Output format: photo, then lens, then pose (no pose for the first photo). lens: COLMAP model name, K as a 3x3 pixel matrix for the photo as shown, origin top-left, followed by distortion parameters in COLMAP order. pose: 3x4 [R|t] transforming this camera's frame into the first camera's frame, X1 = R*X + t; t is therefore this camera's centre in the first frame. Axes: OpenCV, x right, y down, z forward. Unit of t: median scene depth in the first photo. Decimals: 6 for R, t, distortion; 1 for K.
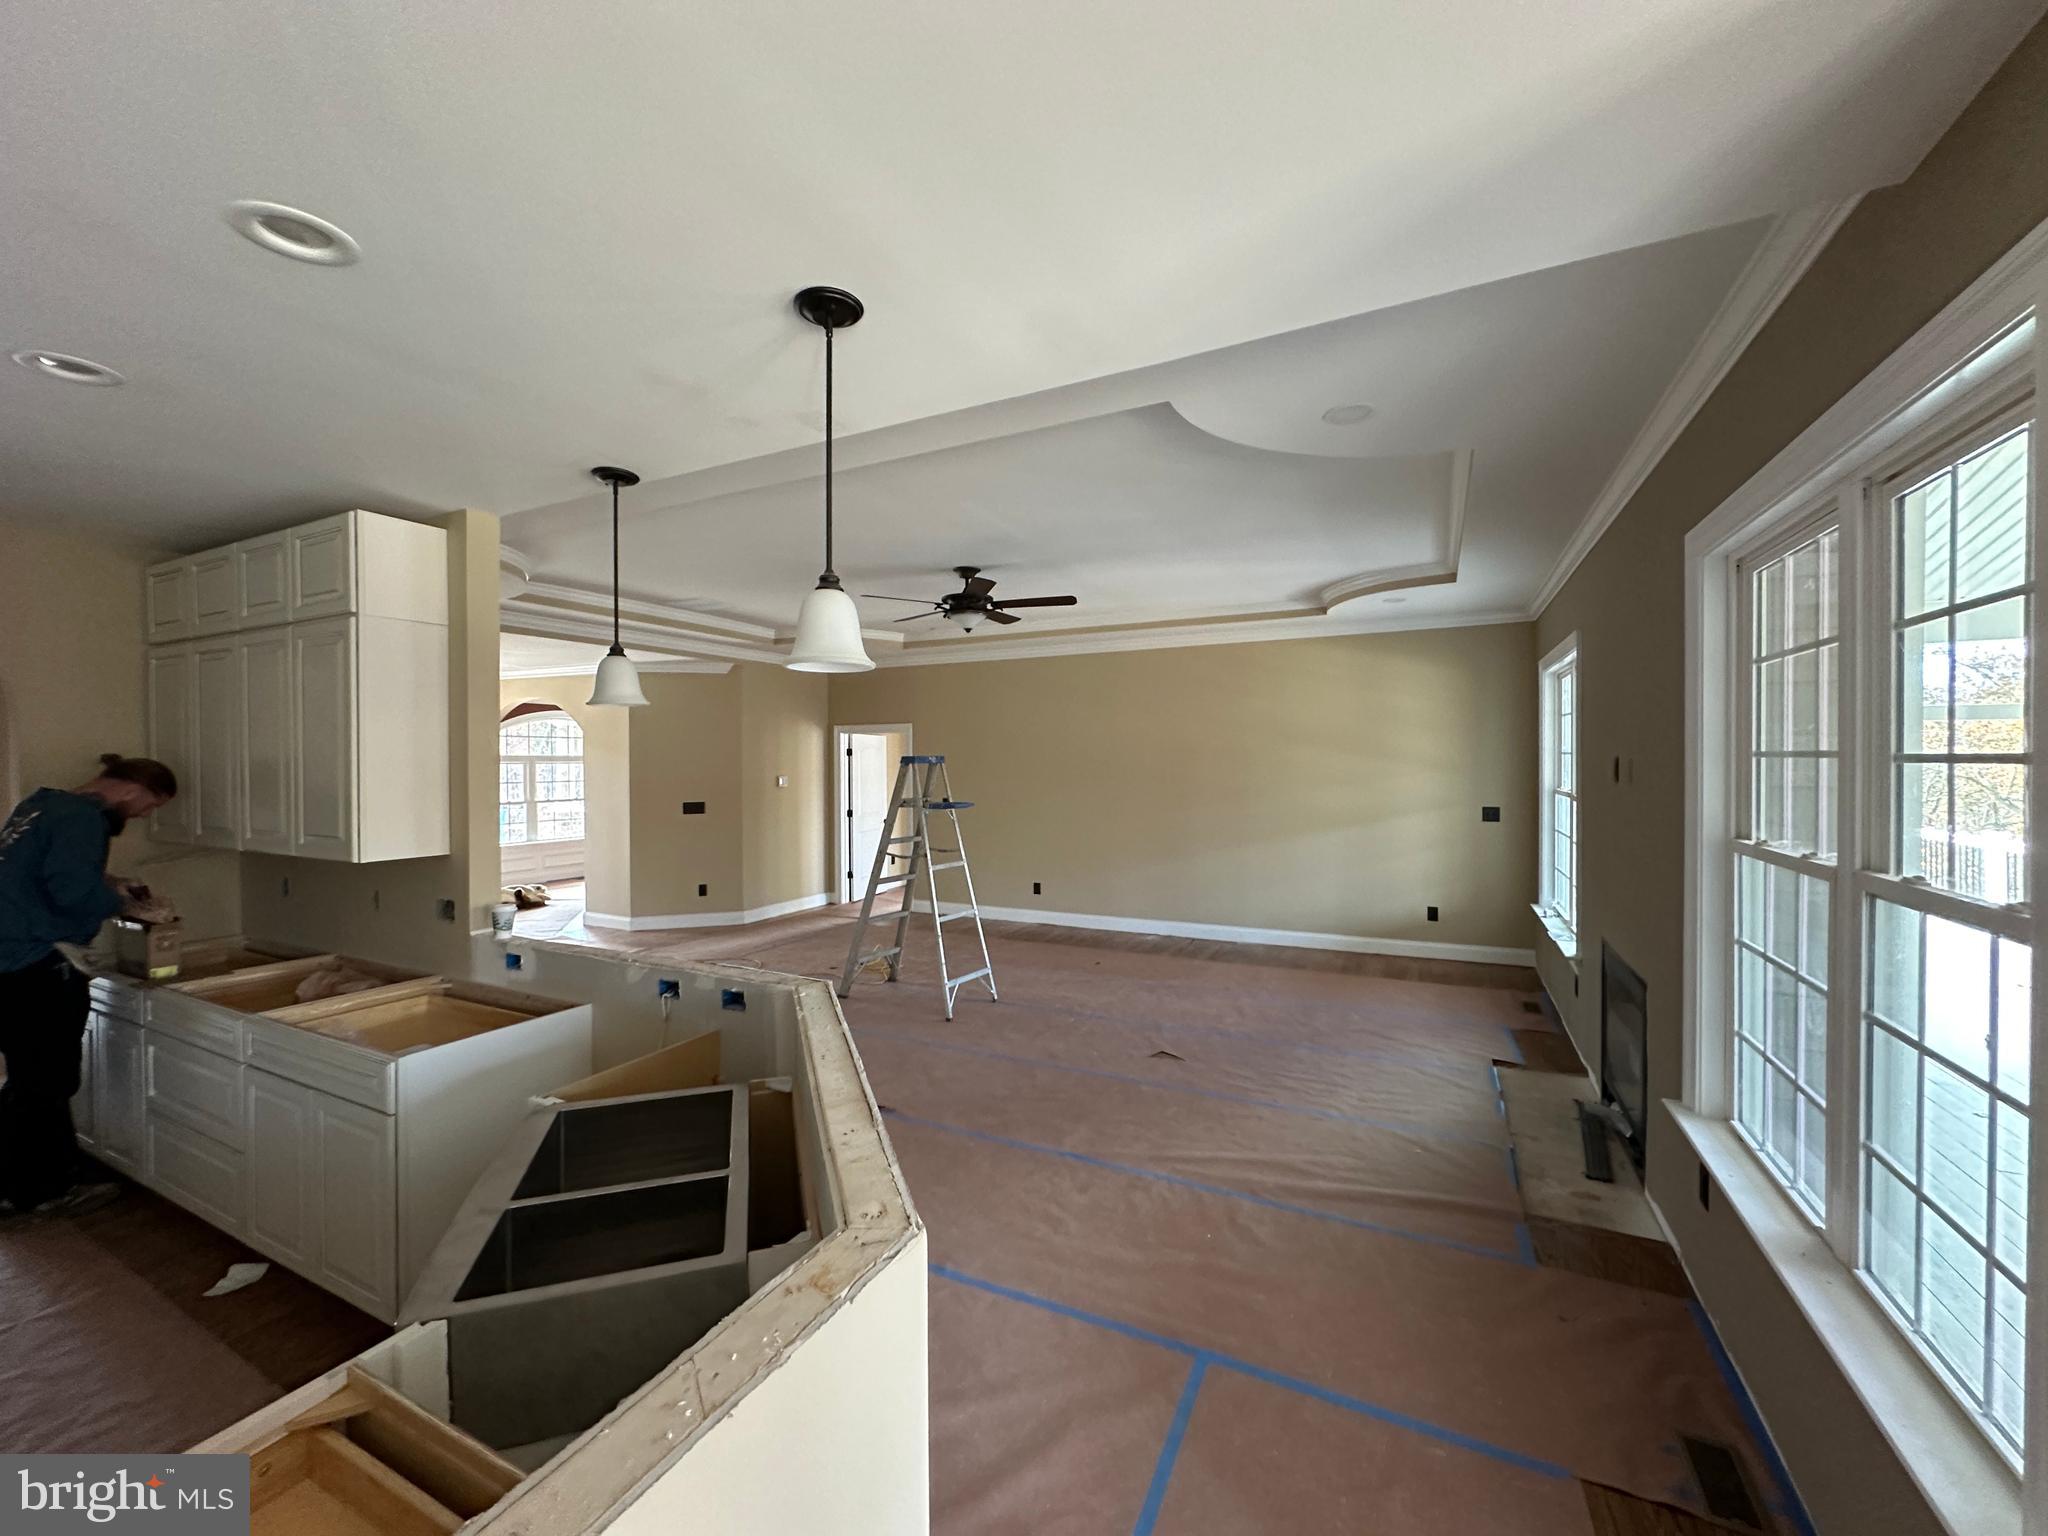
lens RADIAL K [[818.1, 0, 1030.2], [0, 818.1, 774.8], [0, 0, 1]] dist [0.002094, 0.000518]
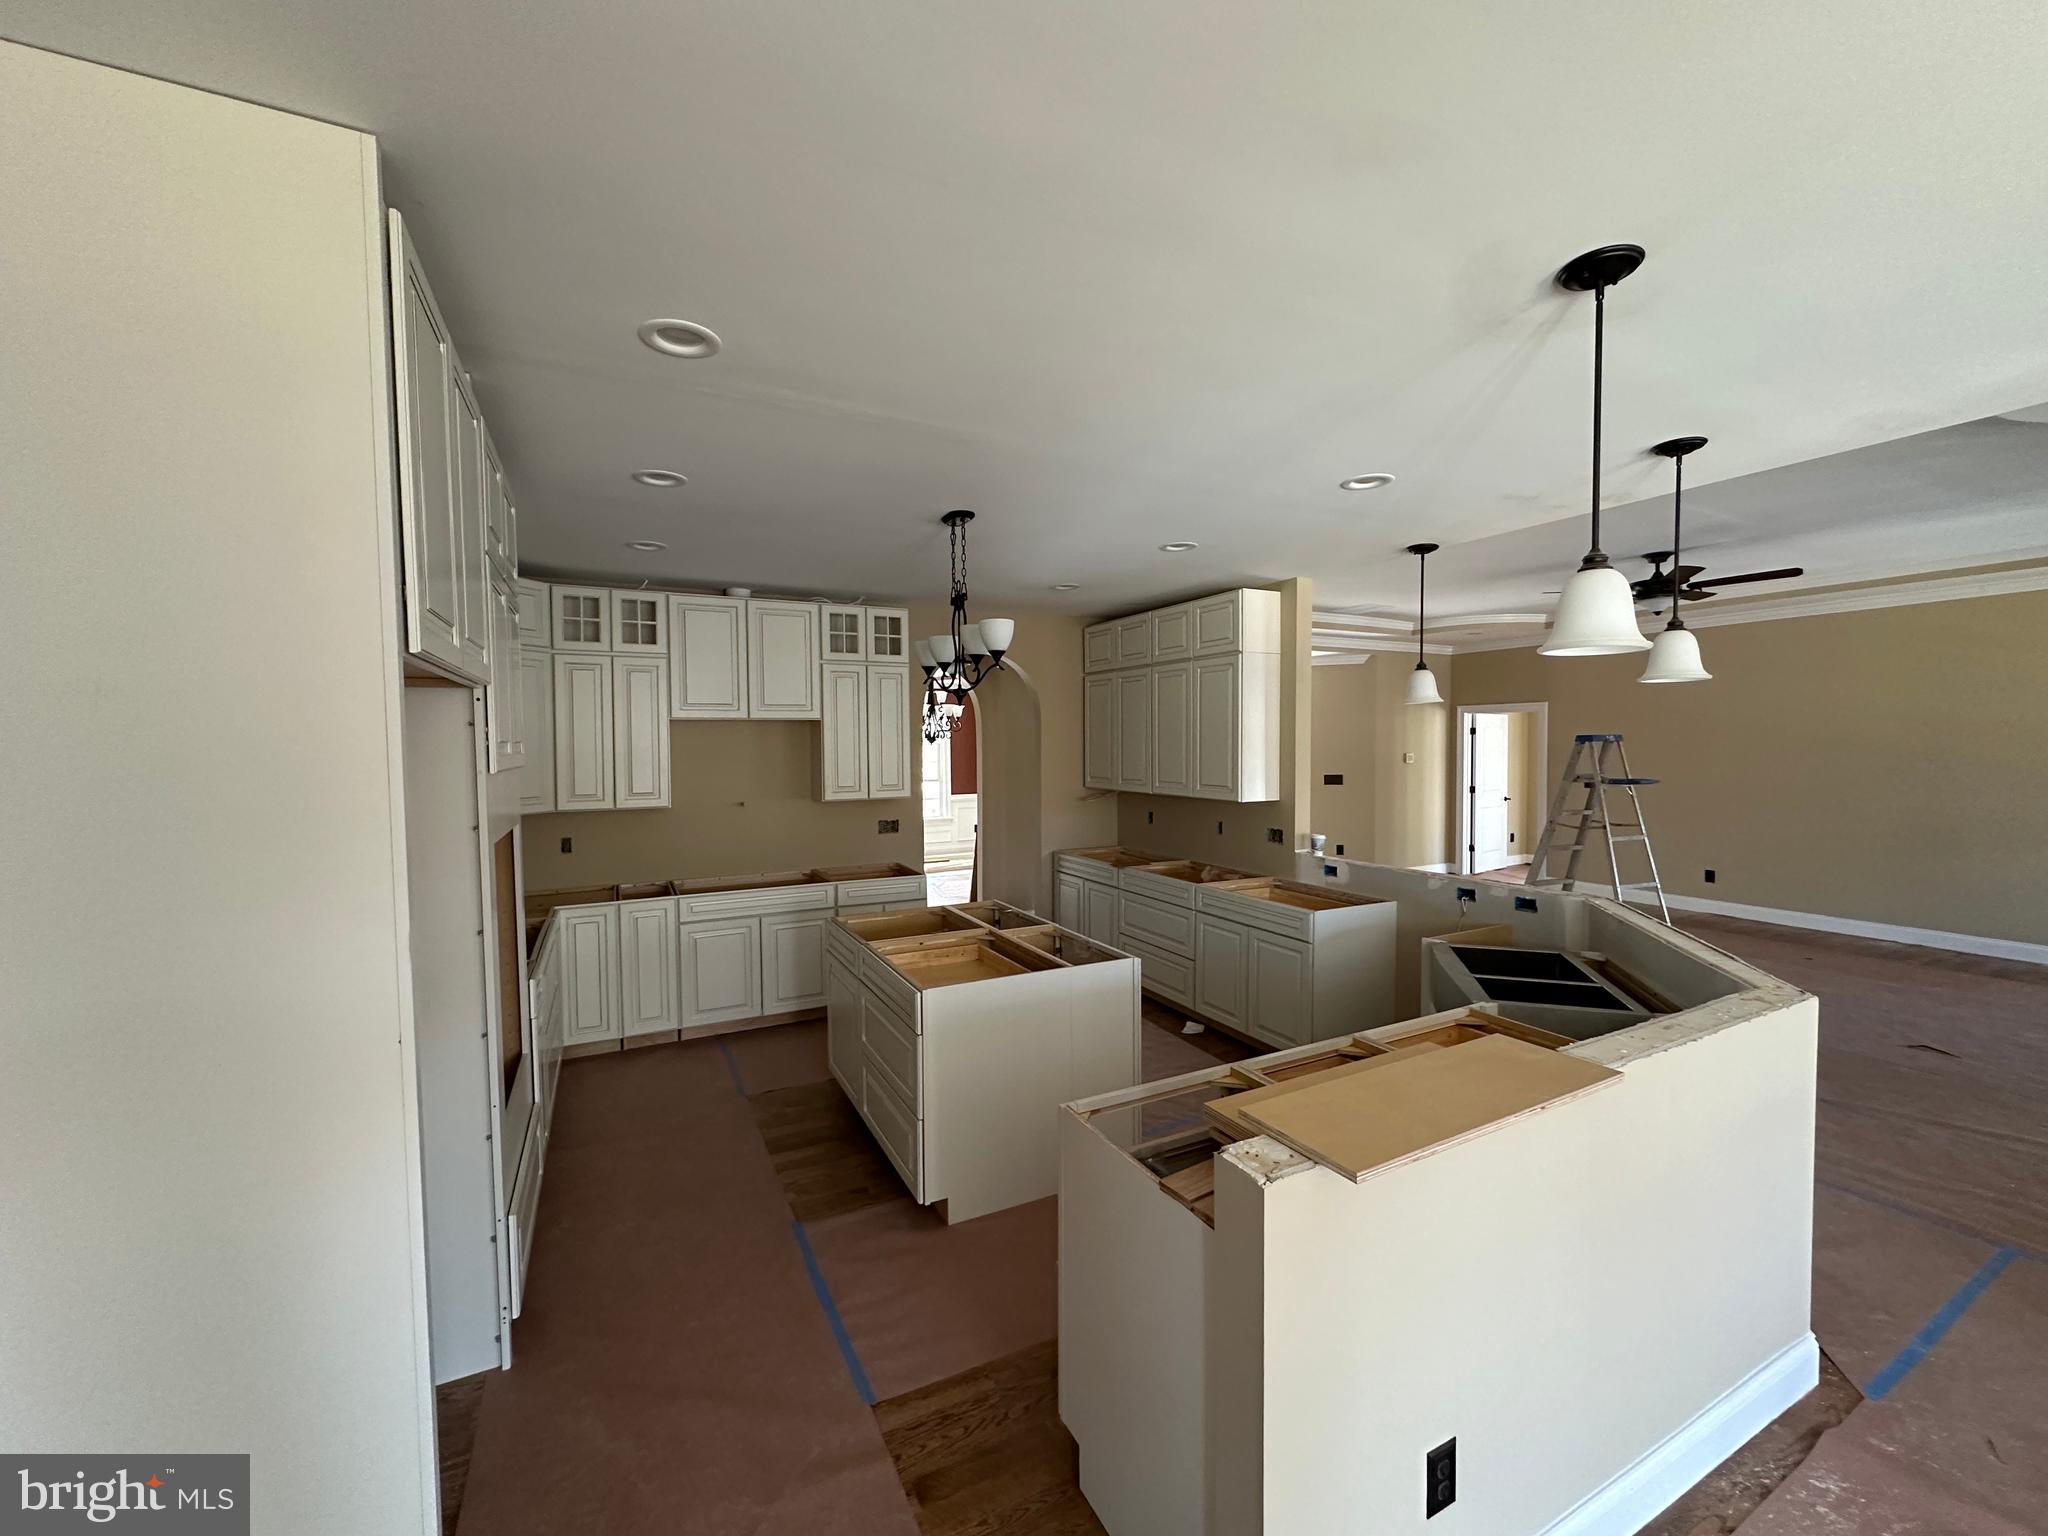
lens RADIAL K [[818.1, 0, 1030.2], [0, 818.1, 774.8], [0, 0, 1]] dist [0.002094, 0.000518]
pose [[0.805353, 0.022782, -0.592357, -0.145843], [-0.007253, 0.999565, 0.028583, 0.006415], [0.592751, -0.018723, 0.805168, -0.468124]]
